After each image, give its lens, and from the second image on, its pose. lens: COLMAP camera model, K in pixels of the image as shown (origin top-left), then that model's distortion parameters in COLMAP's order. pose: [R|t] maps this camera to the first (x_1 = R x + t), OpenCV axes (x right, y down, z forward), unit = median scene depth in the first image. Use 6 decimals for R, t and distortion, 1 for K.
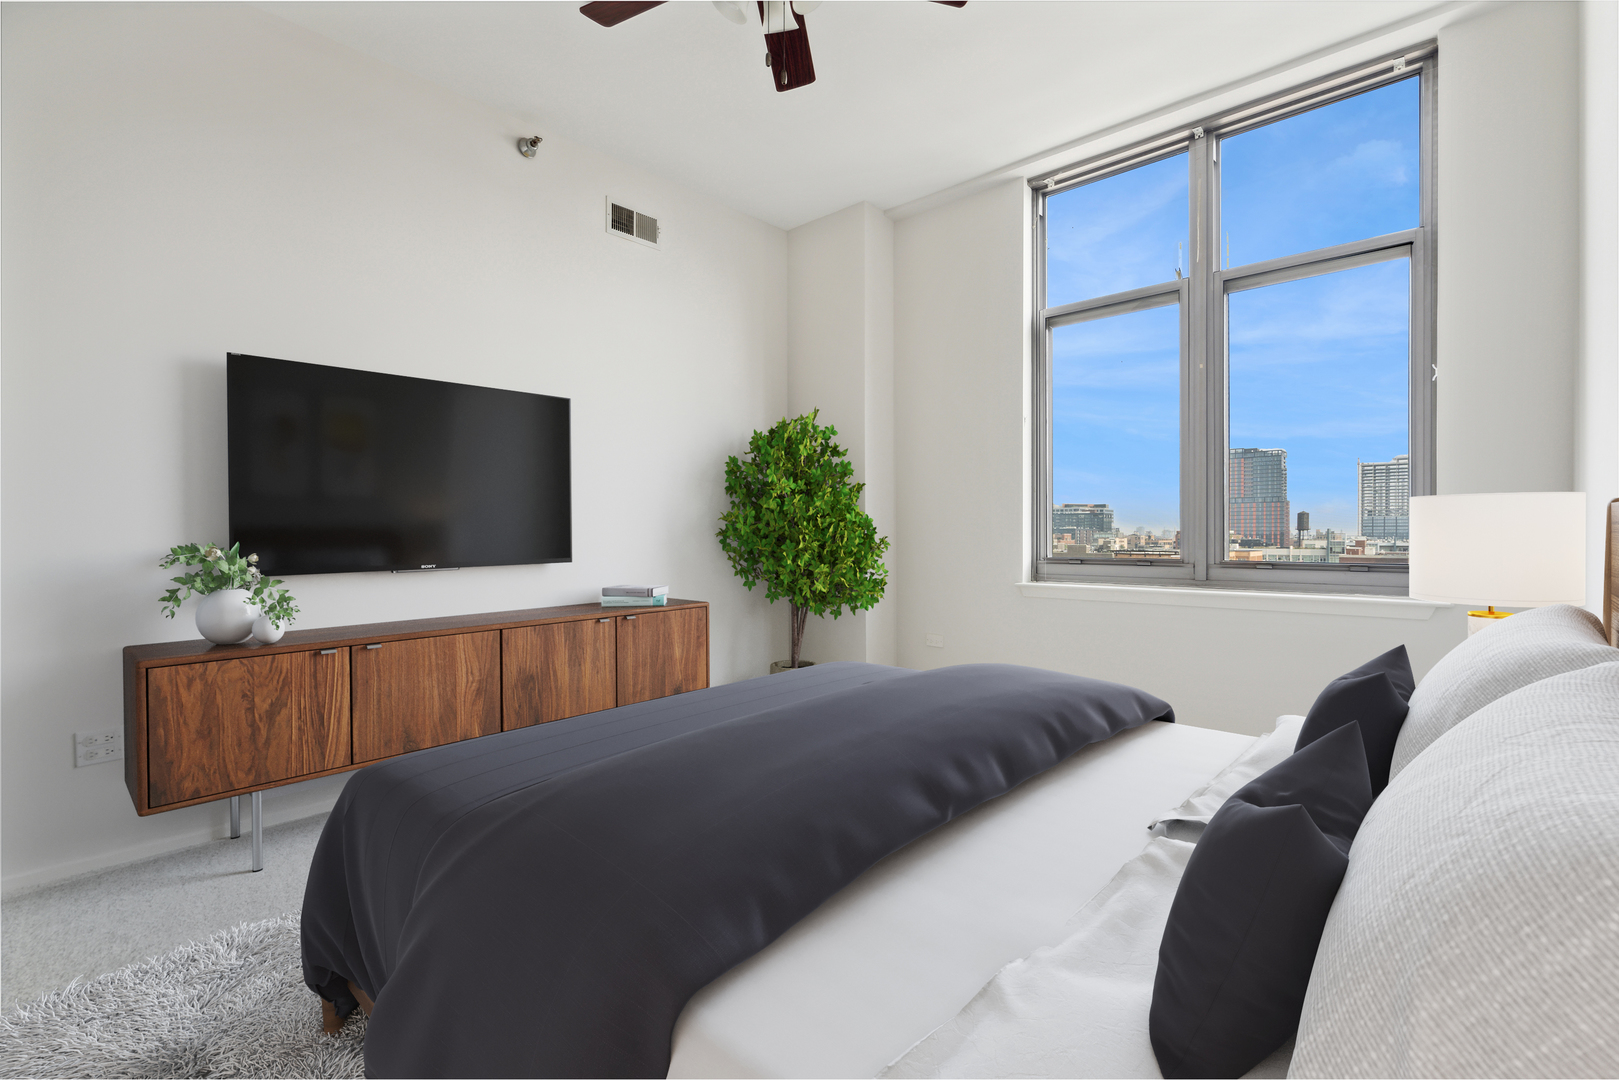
lens RADIAL K [[746.8, 0, 809.5], [0, 746.8, 540.0], [0, 0, 1]] dist [-0.001659, -0.000271]
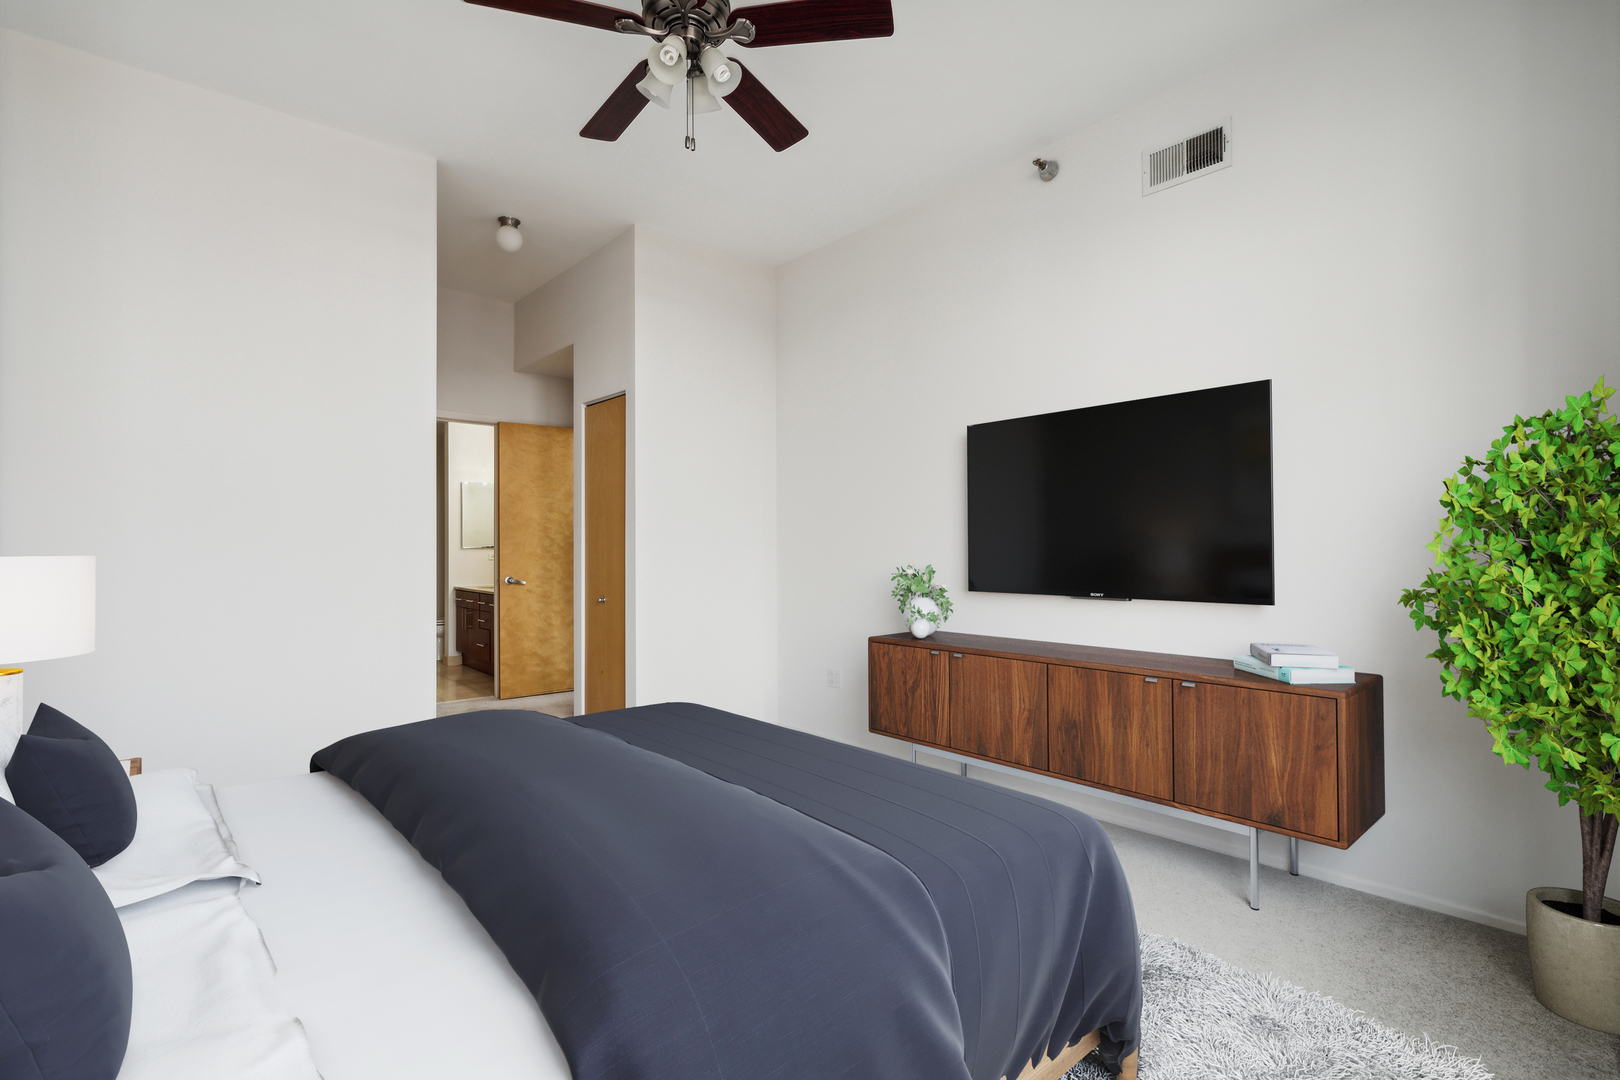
lens RADIAL K [[747.2, 0, 810.0], [0, 747.2, 540.0], [0, 0, 1]] dist [-0.001659, -0.000271]
pose [[-0.095871, -0.002663, -0.995390, 0.565320], [-0.010260, 0.999946, -0.001687, -0.034376], [0.995341, 0.010051, -0.095893, 0.772335]]
